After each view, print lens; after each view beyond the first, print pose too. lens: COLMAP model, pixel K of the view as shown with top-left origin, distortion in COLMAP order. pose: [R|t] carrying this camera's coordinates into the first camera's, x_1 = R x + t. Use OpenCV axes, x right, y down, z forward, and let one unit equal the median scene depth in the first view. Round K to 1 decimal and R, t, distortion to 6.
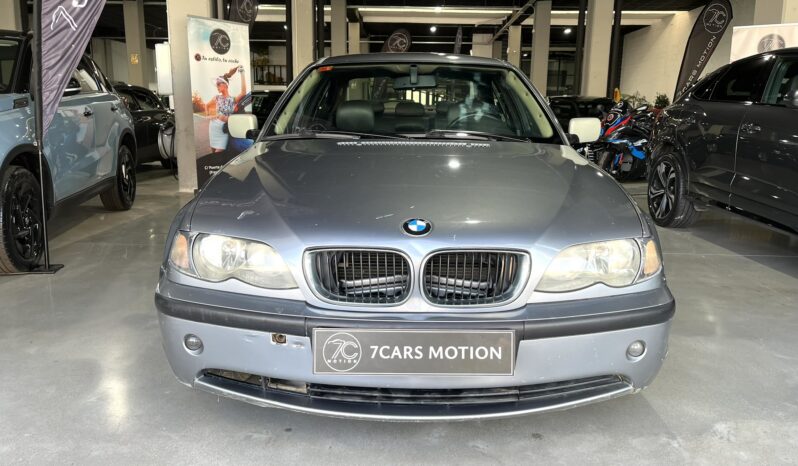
lens RADIAL K [[594.0, 0, 399.4], [0, 594.0, 250.4], [0, 0, 1]] dist [0.008455, -0.002002]
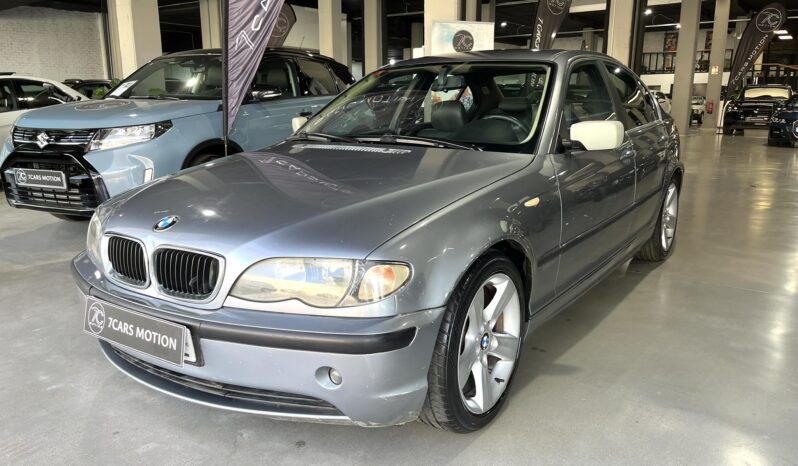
lens RADIAL K [[594.0, 0, 399.4], [0, 594.0, 250.4], [0, 0, 1]] dist [0.008455, -0.002002]
pose [[0.835534, 0.118386, -0.536534, 0.559034], [-0.111463, 0.992728, 0.045466, -0.049702], [0.538014, 0.021815, 0.842653, 0.150313]]
